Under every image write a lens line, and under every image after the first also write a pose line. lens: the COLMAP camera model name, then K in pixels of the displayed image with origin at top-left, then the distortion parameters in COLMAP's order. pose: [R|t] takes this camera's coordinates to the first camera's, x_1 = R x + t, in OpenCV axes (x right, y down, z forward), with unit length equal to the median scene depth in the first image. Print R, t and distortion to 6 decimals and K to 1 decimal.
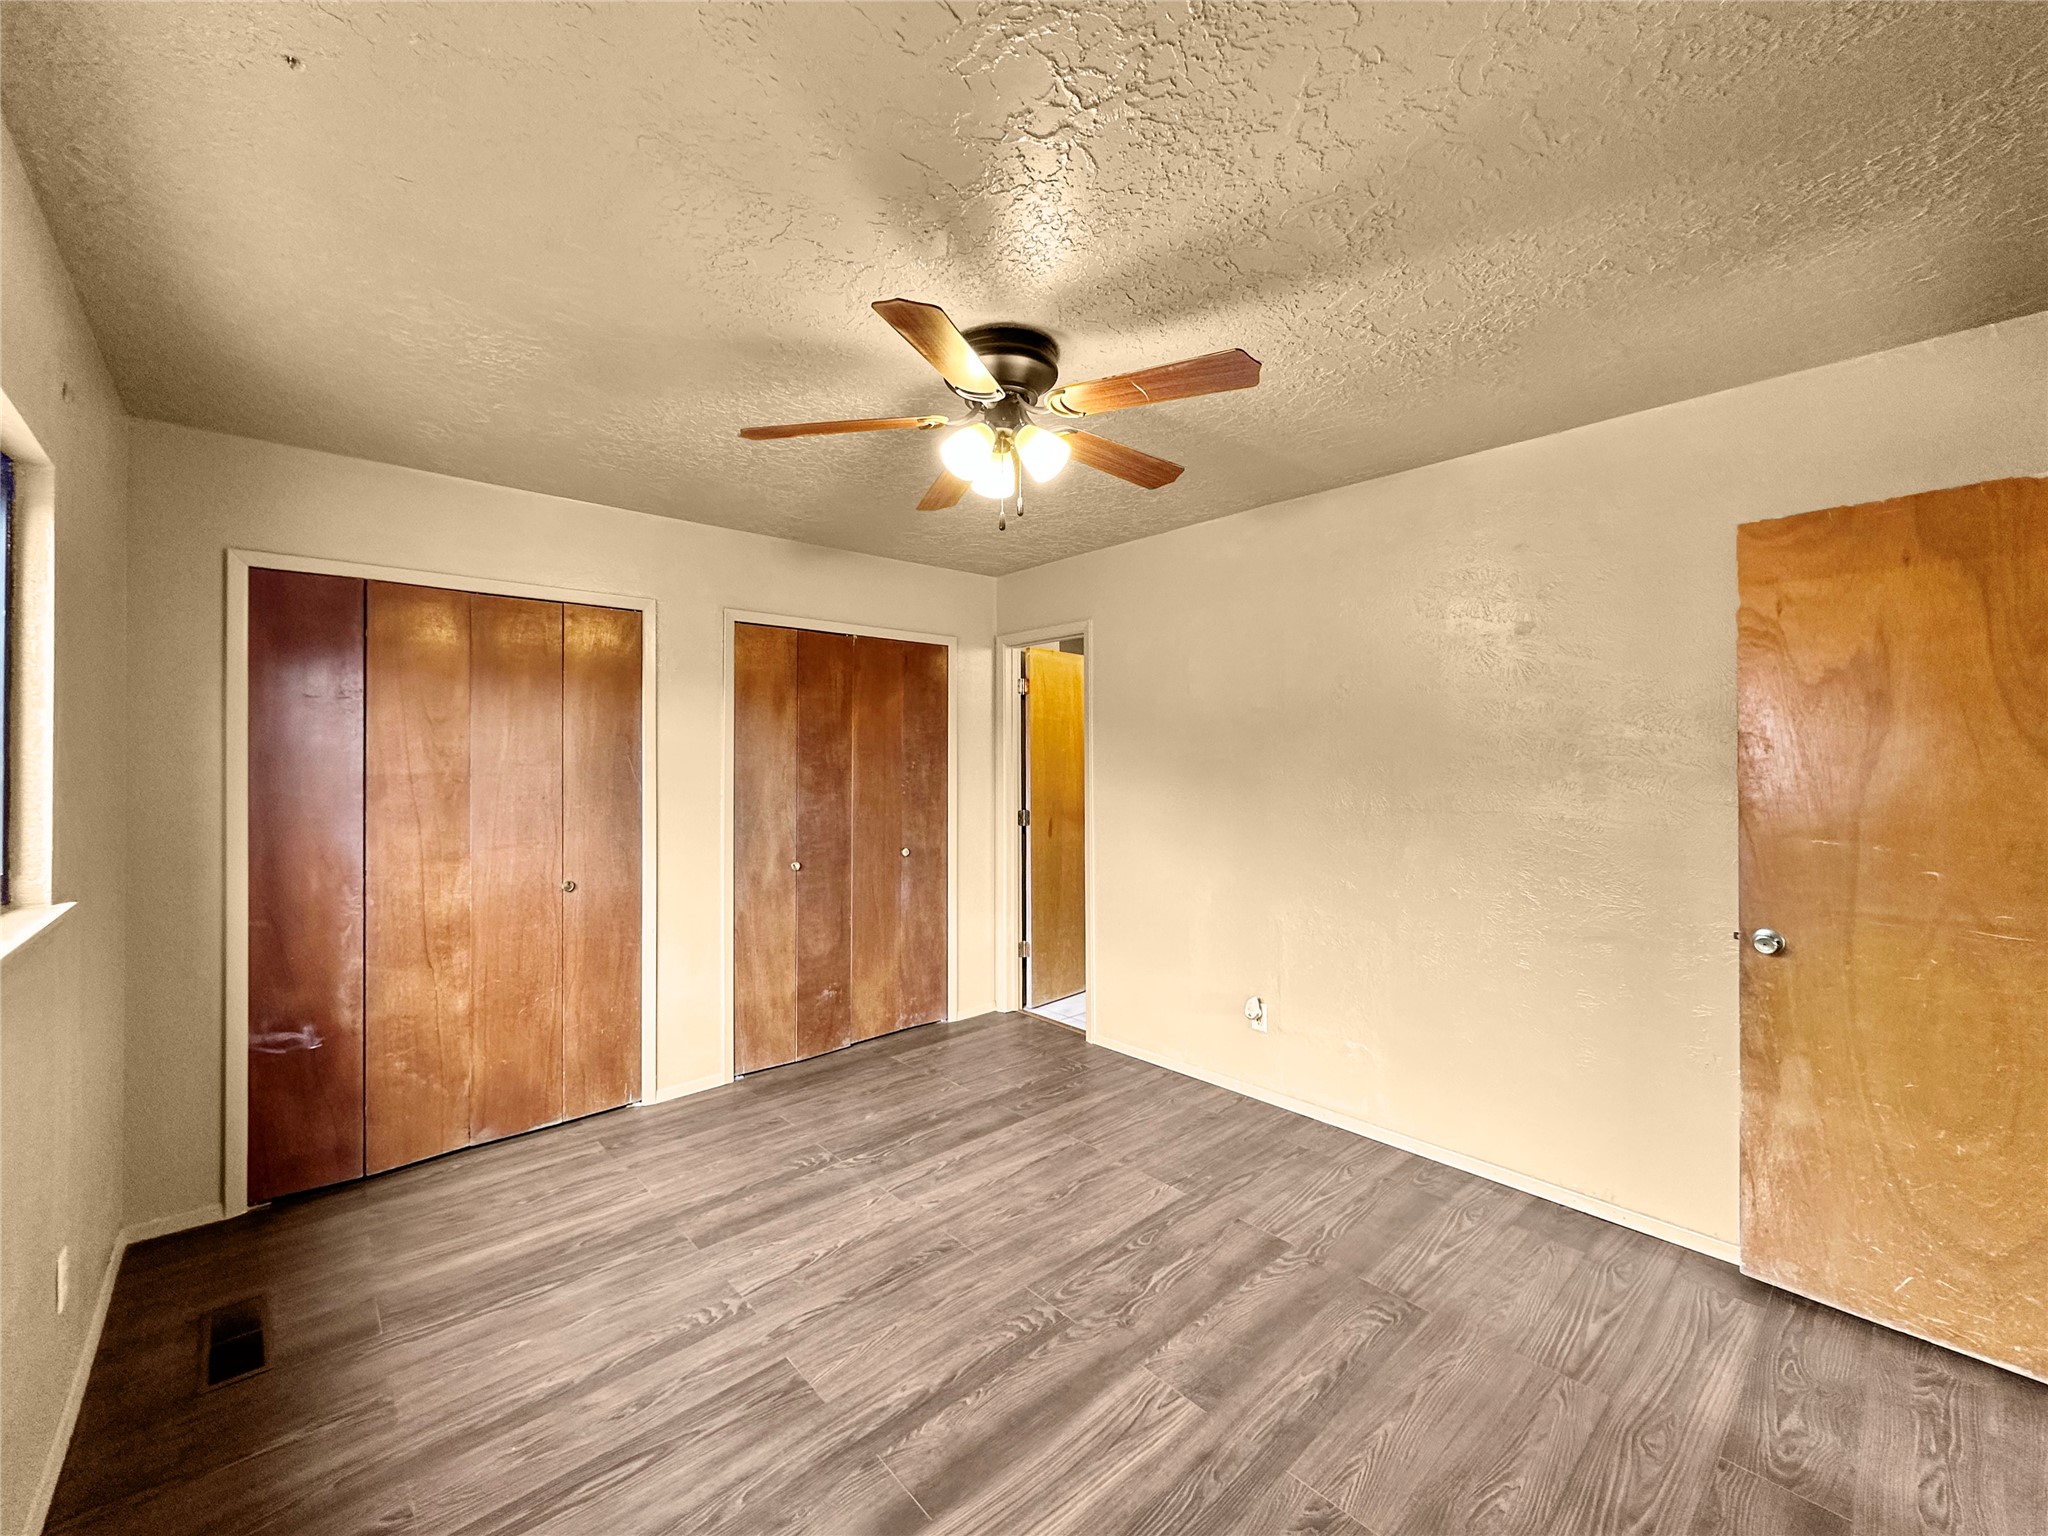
lens RADIAL K [[824.9, 0, 1024.0], [0, 824.9, 768.0], [0, 0, 1]] dist [0.021114, 0.000177]
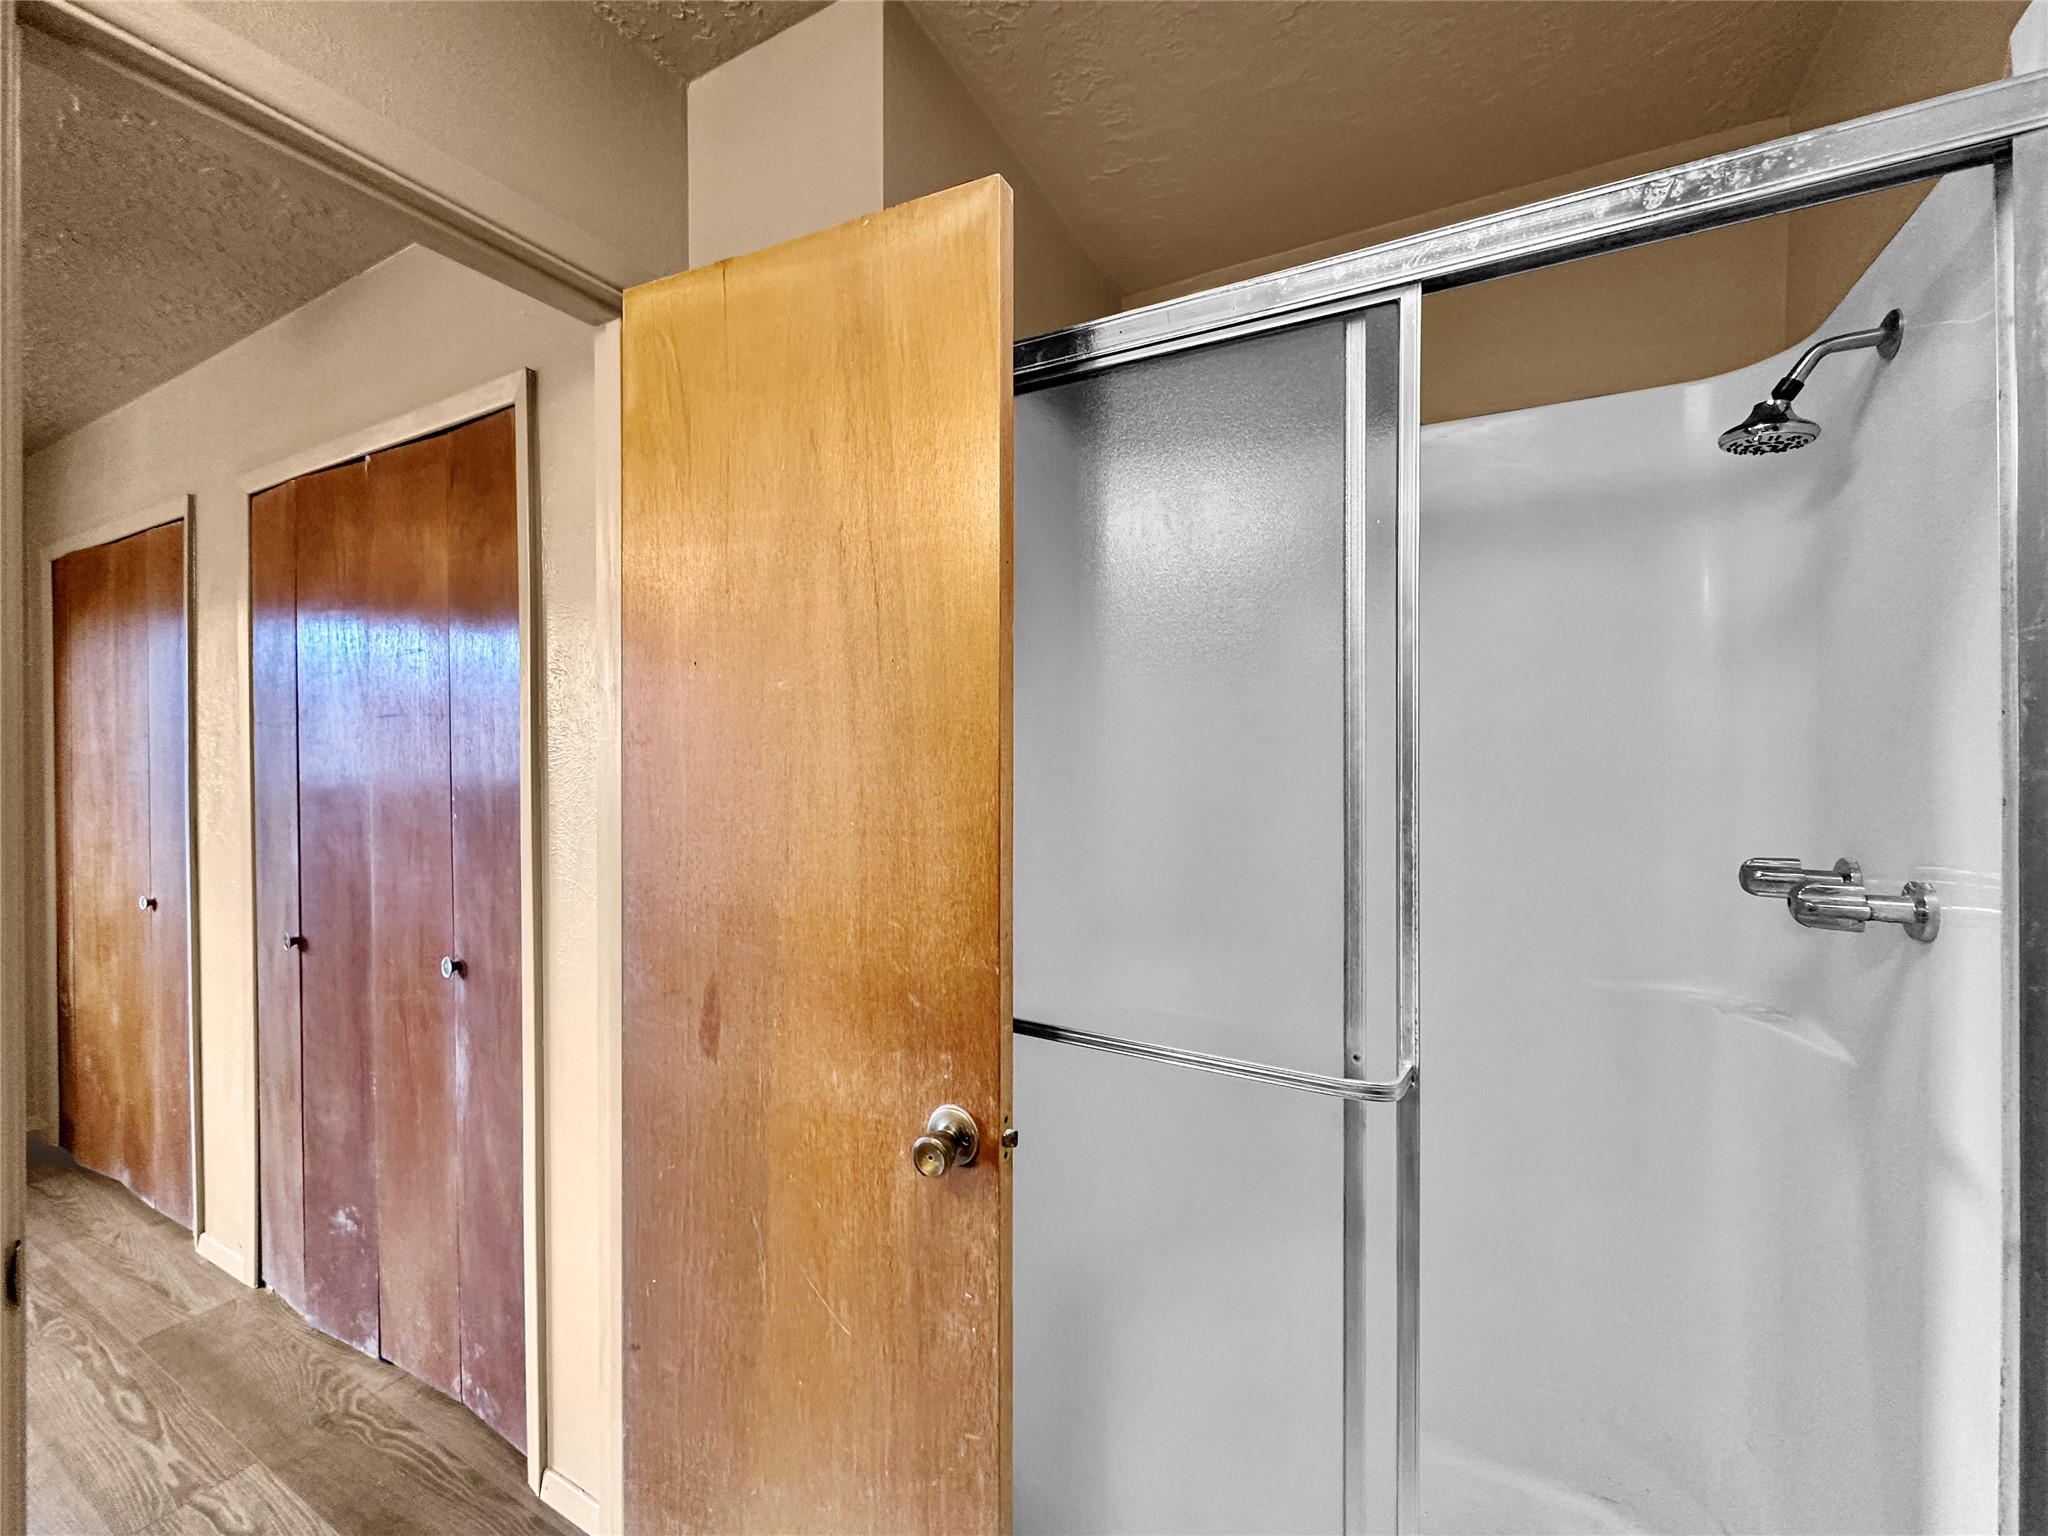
lens RADIAL K [[824.9, 0, 1024.0], [0, 824.9, 768.0], [0, 0, 1]] dist [0.021114, 0.000177]
pose [[0.314165, 0.025373, -0.949029, 0.342460], [-0.004665, 0.999672, 0.025183, -0.005401], [0.949357, -0.003484, 0.314181, 1.210404]]
